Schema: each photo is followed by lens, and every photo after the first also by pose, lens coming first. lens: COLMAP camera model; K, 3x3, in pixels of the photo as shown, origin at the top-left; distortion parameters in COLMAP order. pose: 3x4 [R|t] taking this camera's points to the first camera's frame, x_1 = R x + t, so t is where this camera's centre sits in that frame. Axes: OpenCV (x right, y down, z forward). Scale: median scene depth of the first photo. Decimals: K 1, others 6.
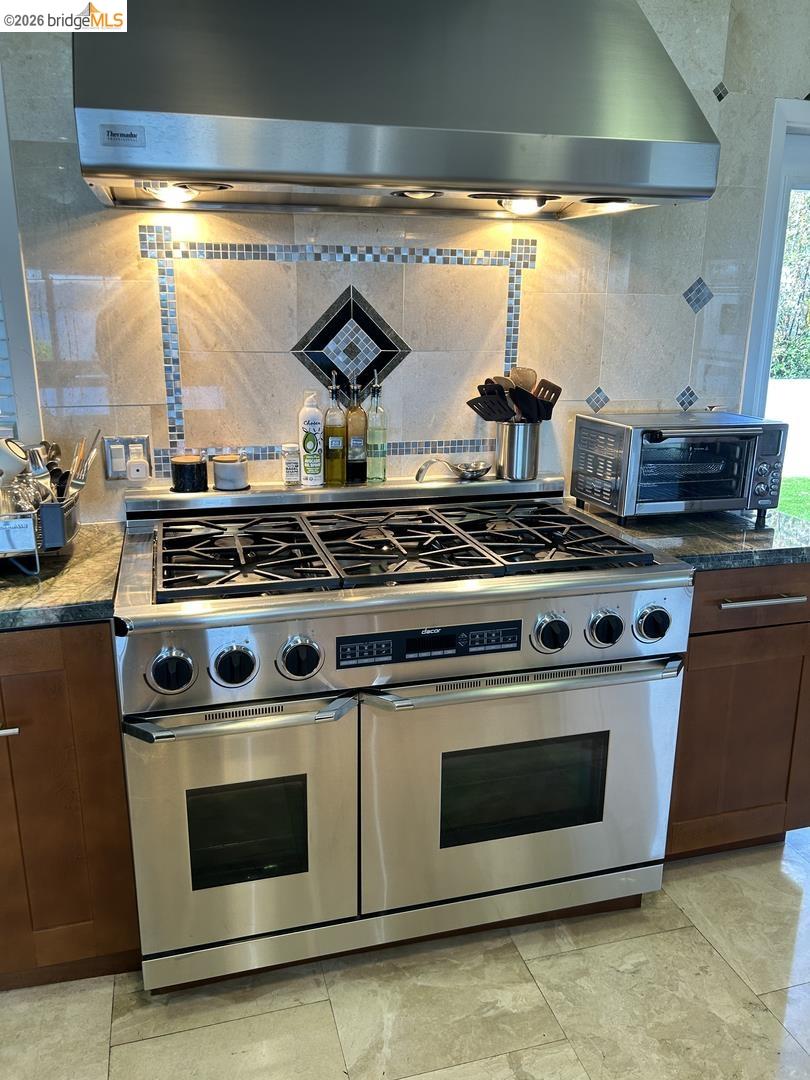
lens RADIAL K [[814.3, 0, 405.8], [0, 814.3, 538.4], [0, 0, 1]] dist [0.060176, -0.059118]
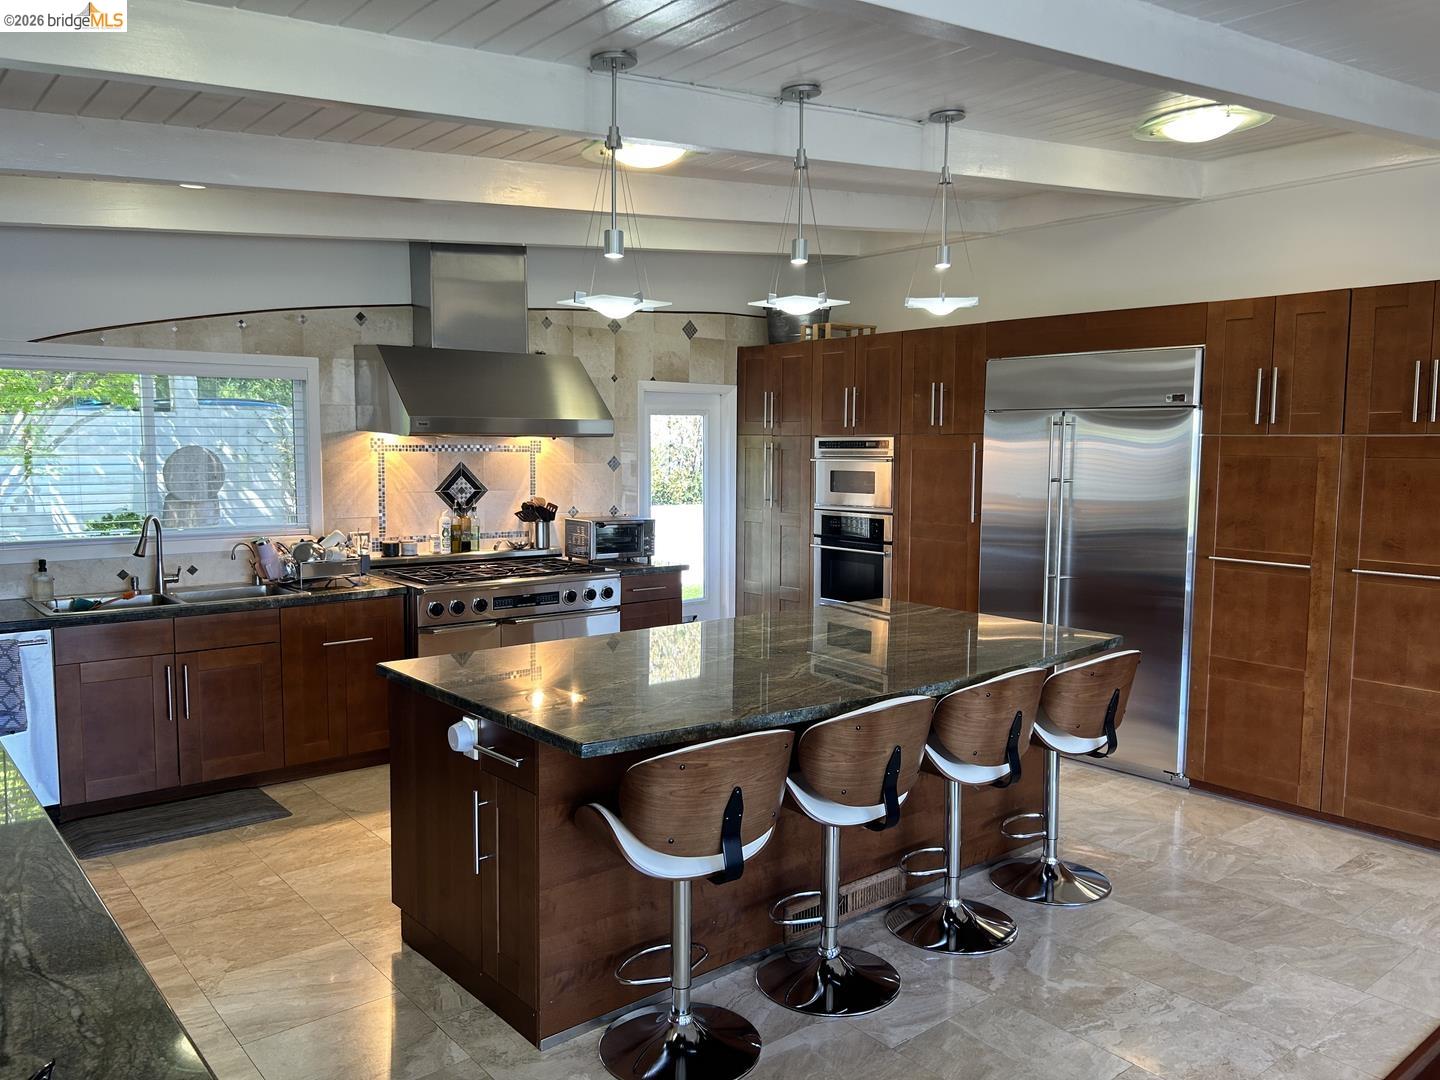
lens RADIAL K [[1085.7, 0, 735.8], [0, 1085.7, 550.4], [0, 0, 1]] dist [0.060176, -0.059118]
pose [[0.912365, -0.039572, 0.407460, -0.570131], [0.103884, 0.985117, -0.136938, 0.384594], [-0.395977, 0.167266, 0.902898, -1.809001]]
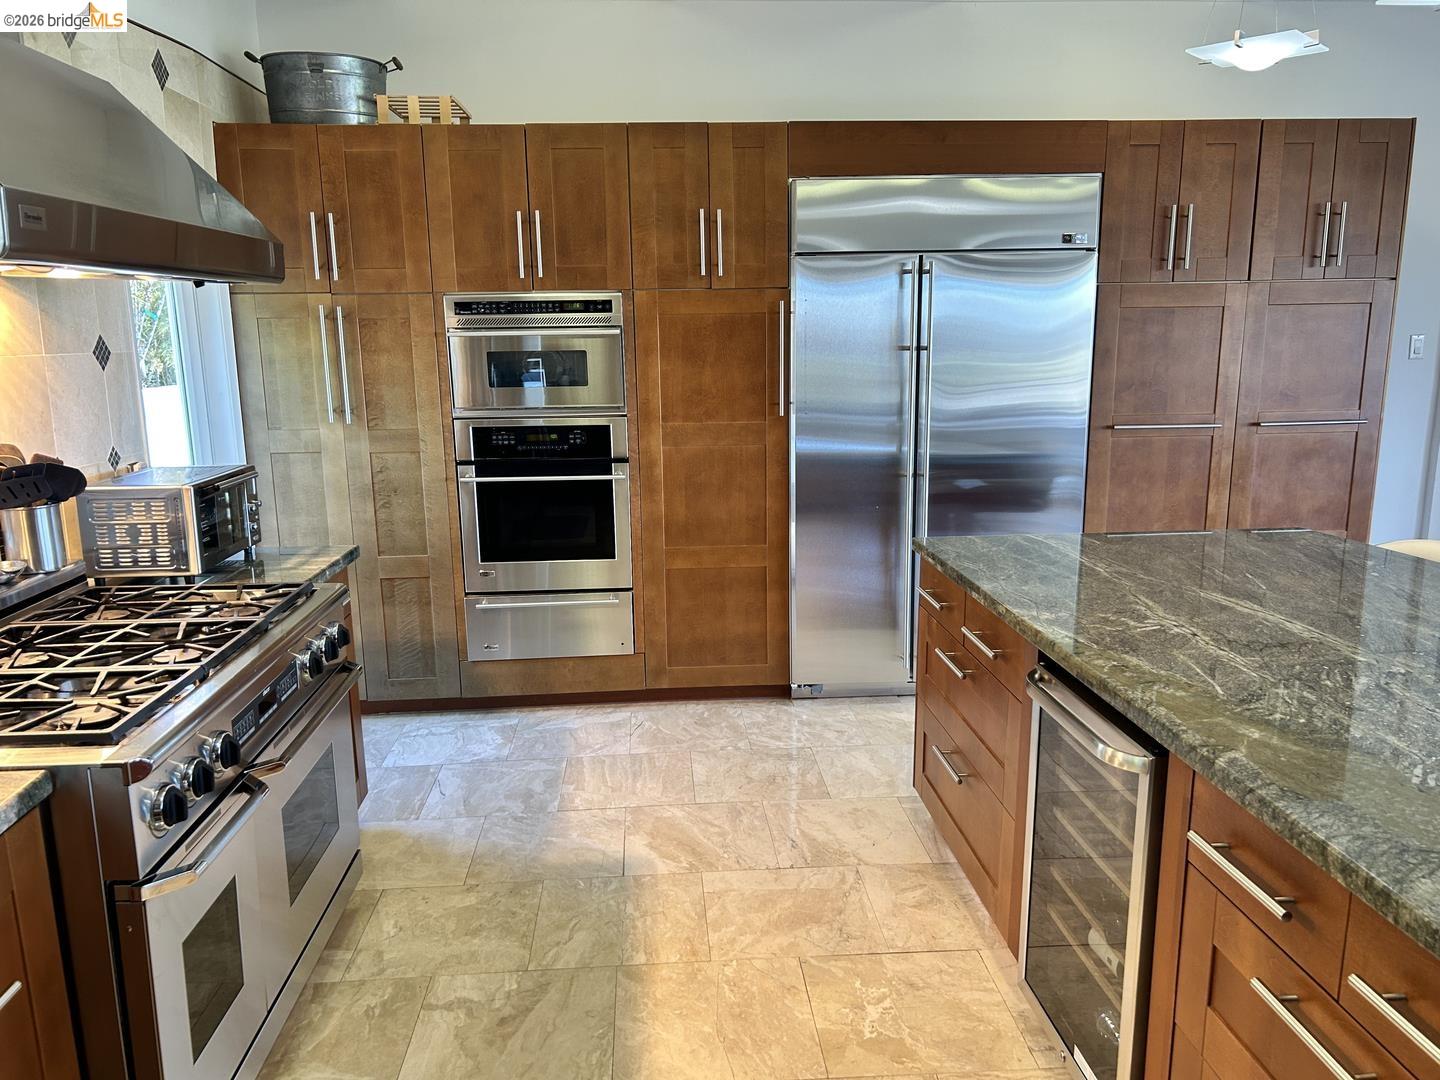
lens RADIAL K [[1085.7, 0, 717.2], [0, 1085.7, 545.4], [0, 0, 1]] dist [0.060176, -0.059118]
pose [[0.212302, -0.203065, 0.955873, -0.828708], [0.269360, 0.952437, 0.142510, -0.076308], [-0.939347, 0.227219, 0.256902, 0.049019]]
